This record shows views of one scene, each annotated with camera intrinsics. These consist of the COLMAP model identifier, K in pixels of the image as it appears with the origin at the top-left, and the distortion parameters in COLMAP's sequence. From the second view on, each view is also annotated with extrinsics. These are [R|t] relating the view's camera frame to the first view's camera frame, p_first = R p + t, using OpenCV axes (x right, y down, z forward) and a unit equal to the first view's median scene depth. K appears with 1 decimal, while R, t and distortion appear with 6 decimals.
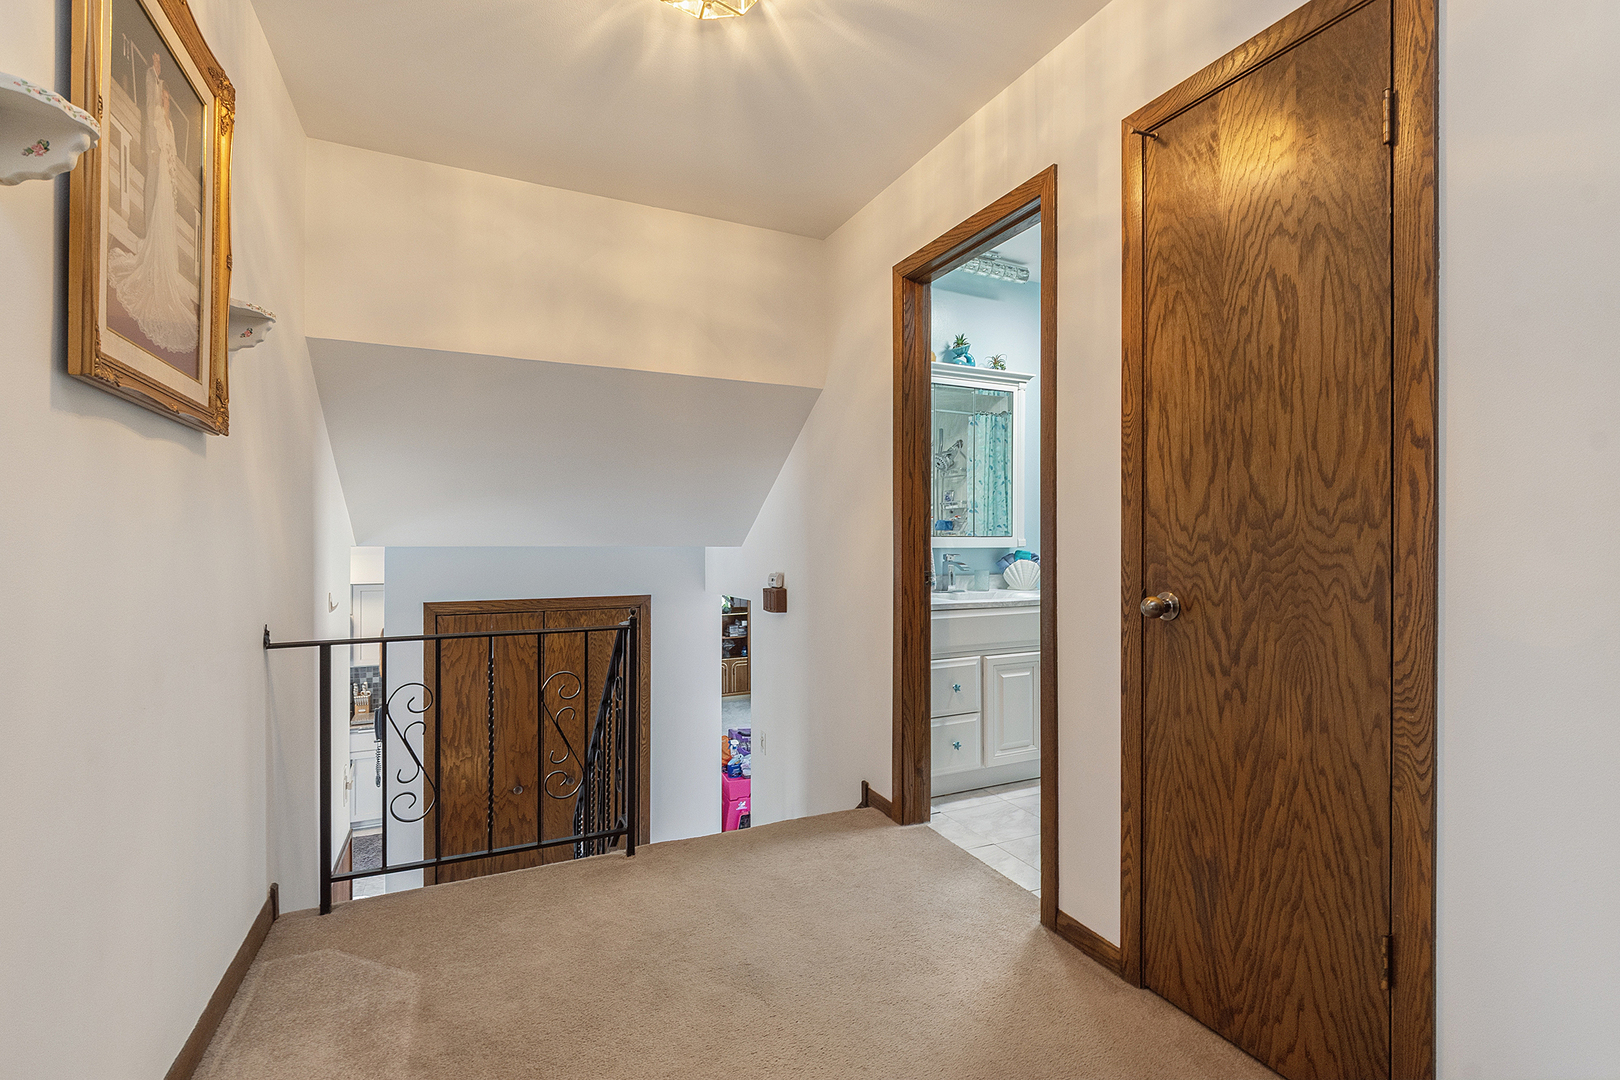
lens RADIAL K [[732.7, 0, 808.0], [0, 732.7, 536.9], [0, 0, 1]] dist [0.001473, -0.001558]
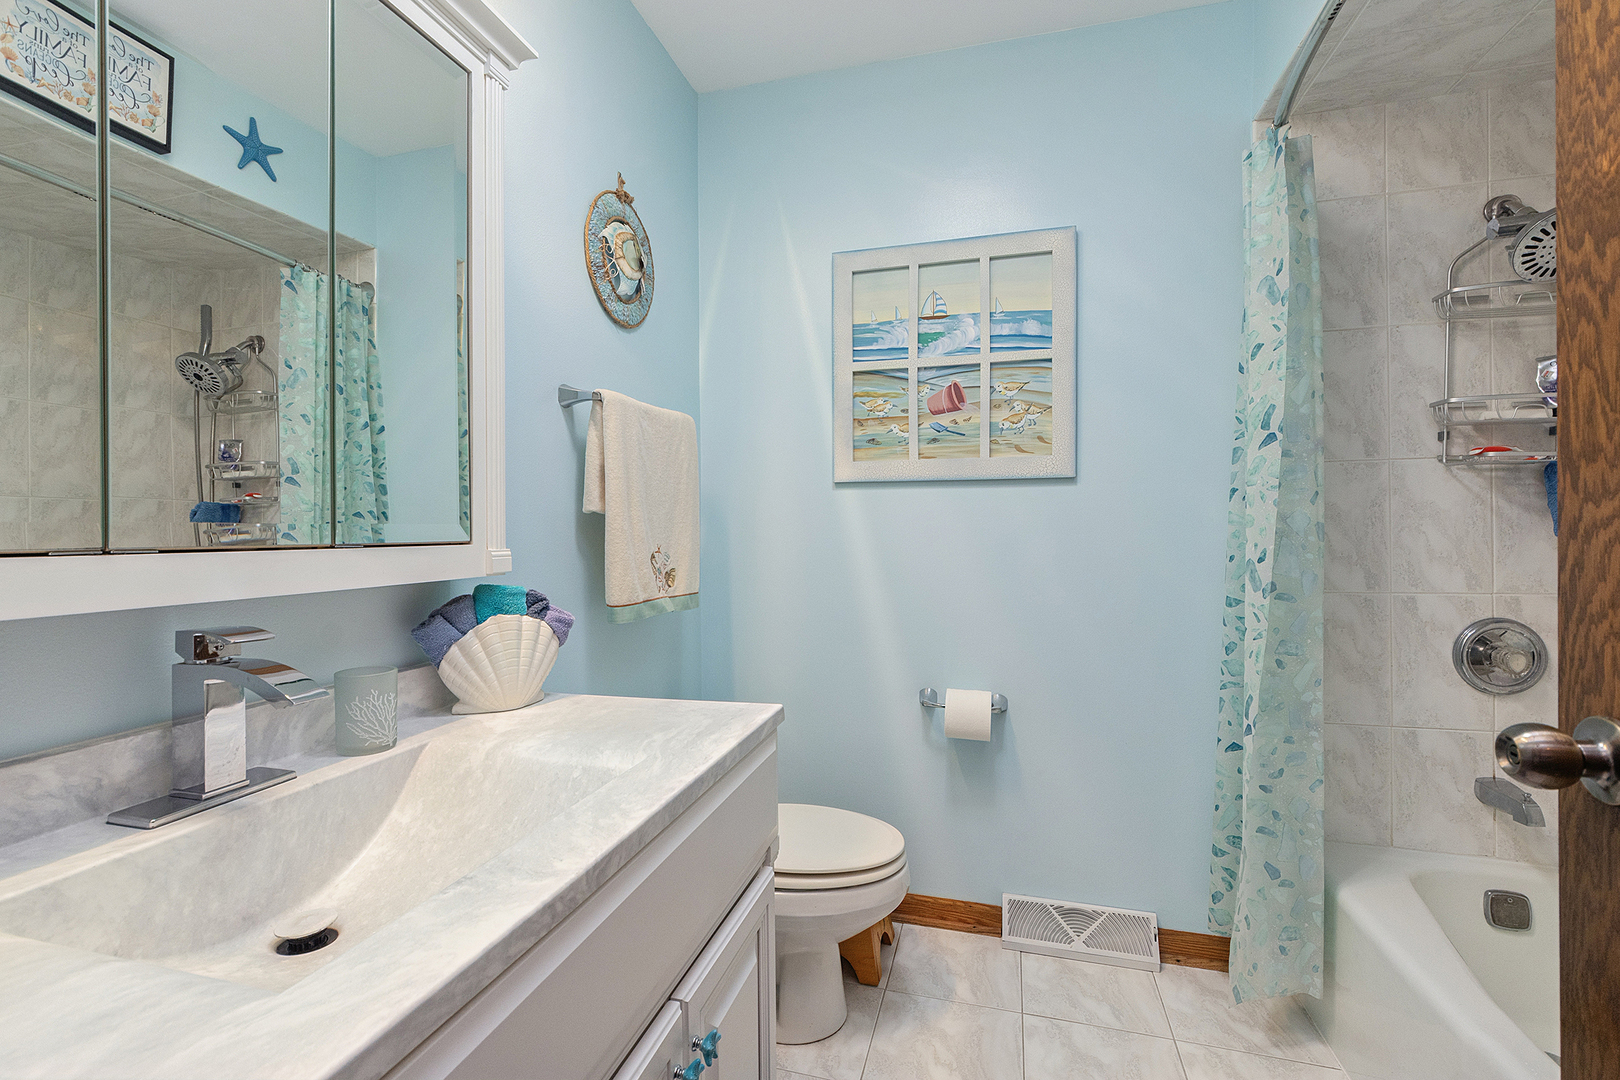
lens RADIAL K [[732.7, 0, 804.9], [0, 732.7, 535.1], [0, 0, 1]] dist [0.001473, -0.001558]
pose [[0.661483, -0.011478, 0.749873, 0.091965], [0.005813, 0.999931, 0.010178, -0.004507], [-0.749938, -0.002373, 0.661504, 0.455779]]
